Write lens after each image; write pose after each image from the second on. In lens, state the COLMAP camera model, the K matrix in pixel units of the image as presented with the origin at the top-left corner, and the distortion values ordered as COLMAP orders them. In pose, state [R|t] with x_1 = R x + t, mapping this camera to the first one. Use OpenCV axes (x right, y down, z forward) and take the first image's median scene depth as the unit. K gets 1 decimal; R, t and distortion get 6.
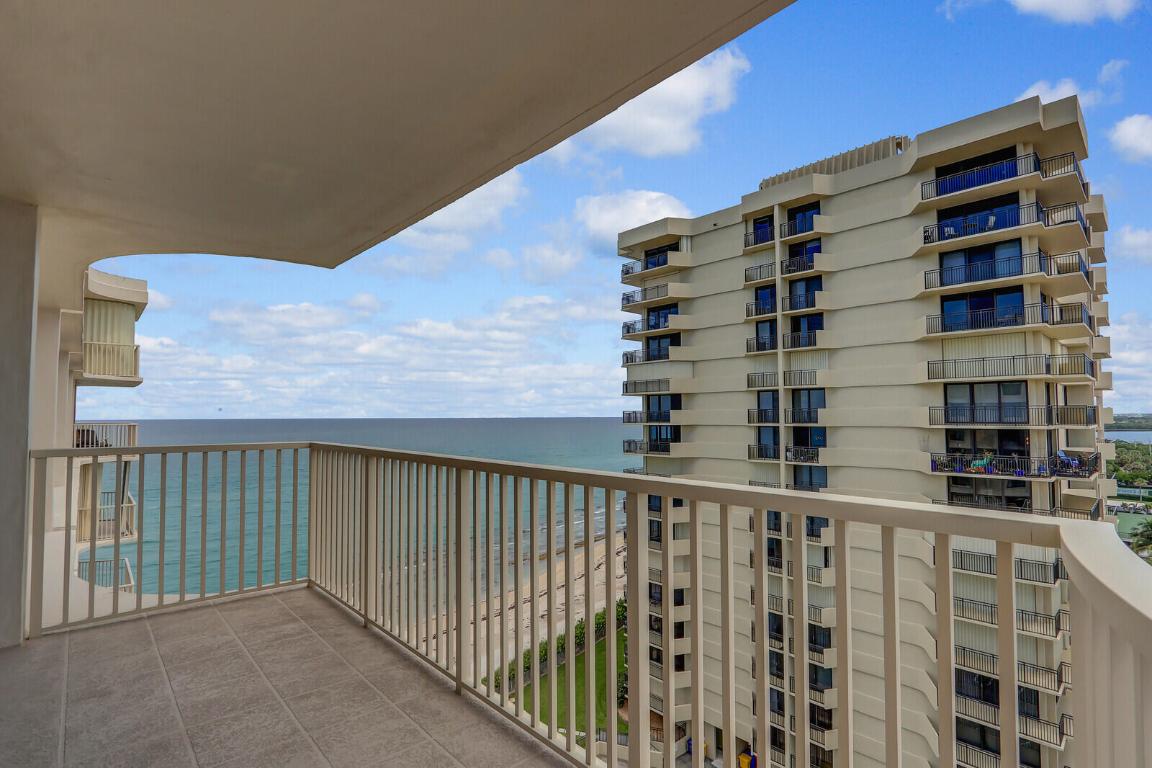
lens RADIAL K [[545.1, 0, 579.6], [0, 545.1, 388.3], [0, 0, 1]] dist [-0.015276, 0.001696]
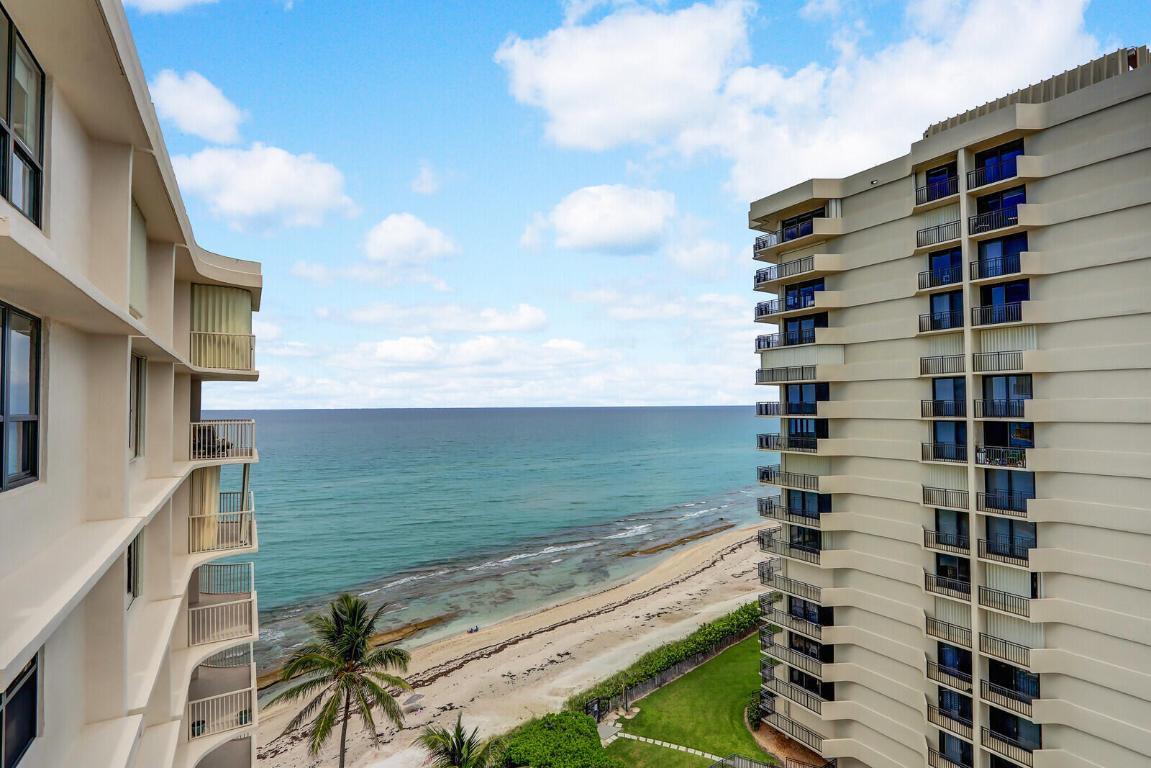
lens RADIAL K [[544.7, 0, 578.9], [0, 544.7, 389.0], [0, 0, 1]] dist [-0.015276, 0.001696]
pose [[0.981647, -0.007540, -0.190558, -0.049989], [0.011347, 0.999757, 0.018894, -0.000512], [0.190369, -0.020709, 0.981494, 0.094073]]
